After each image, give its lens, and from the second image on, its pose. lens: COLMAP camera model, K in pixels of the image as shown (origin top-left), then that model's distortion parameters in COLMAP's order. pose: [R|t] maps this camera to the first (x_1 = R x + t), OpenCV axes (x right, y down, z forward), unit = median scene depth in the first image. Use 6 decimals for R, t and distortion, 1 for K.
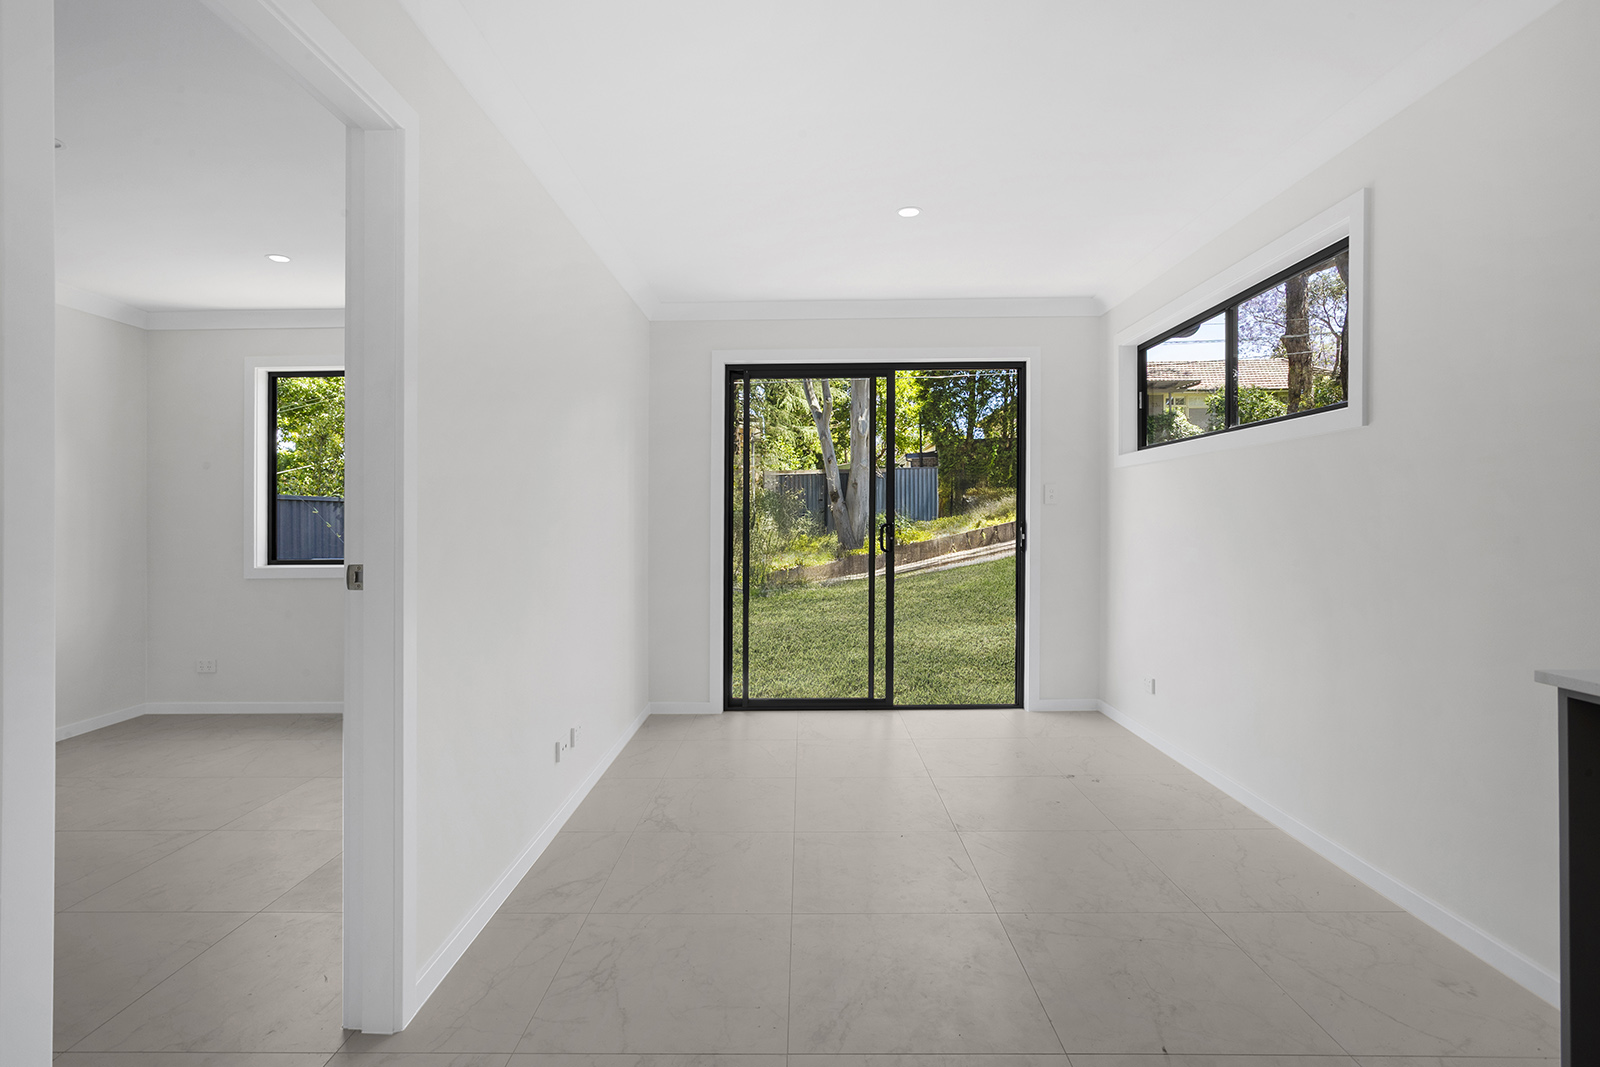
lens RADIAL K [[776.7, 0, 804.8], [0, 776.7, 522.5], [0, 0, 1]] dist [0.001347, 0.001894]
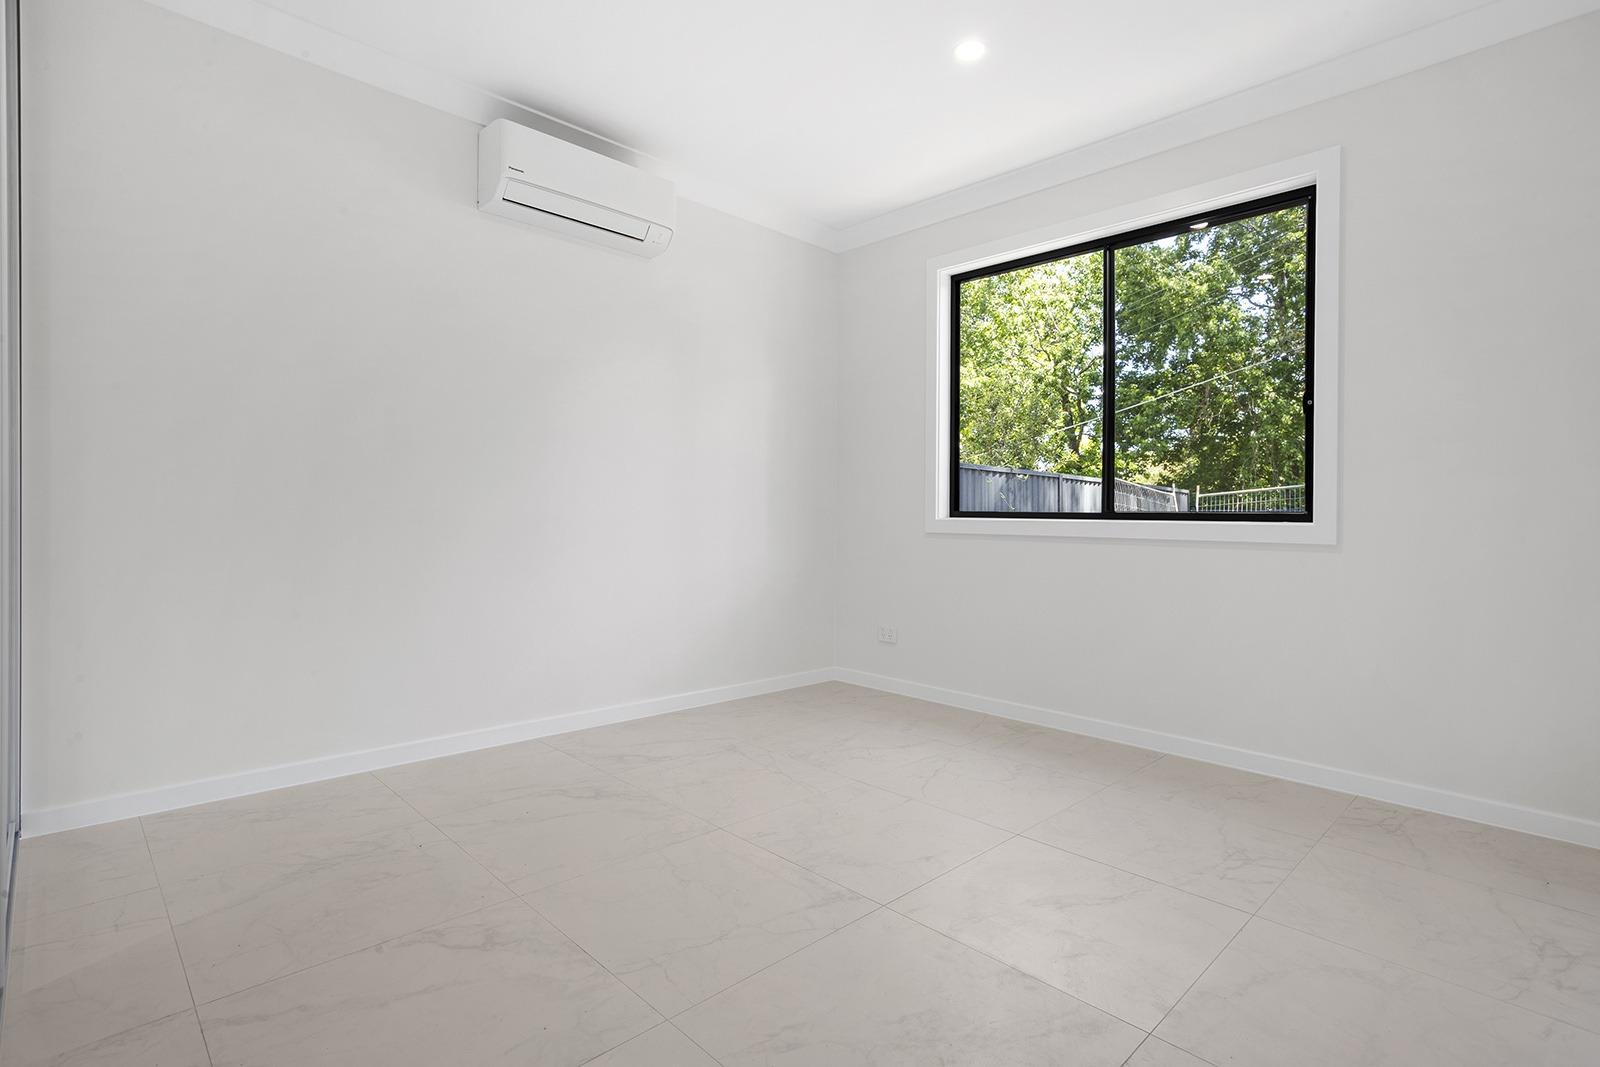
lens RADIAL K [[776.7, 0, 795.3], [0, 776.7, 524.7], [0, 0, 1]] dist [0.001347, 0.001894]
pose [[0.701793, 0.006624, -0.712350, -0.231447], [-0.001811, 0.999970, 0.007515, 0.056885], [0.712378, -0.003984, 0.701784, 0.323802]]
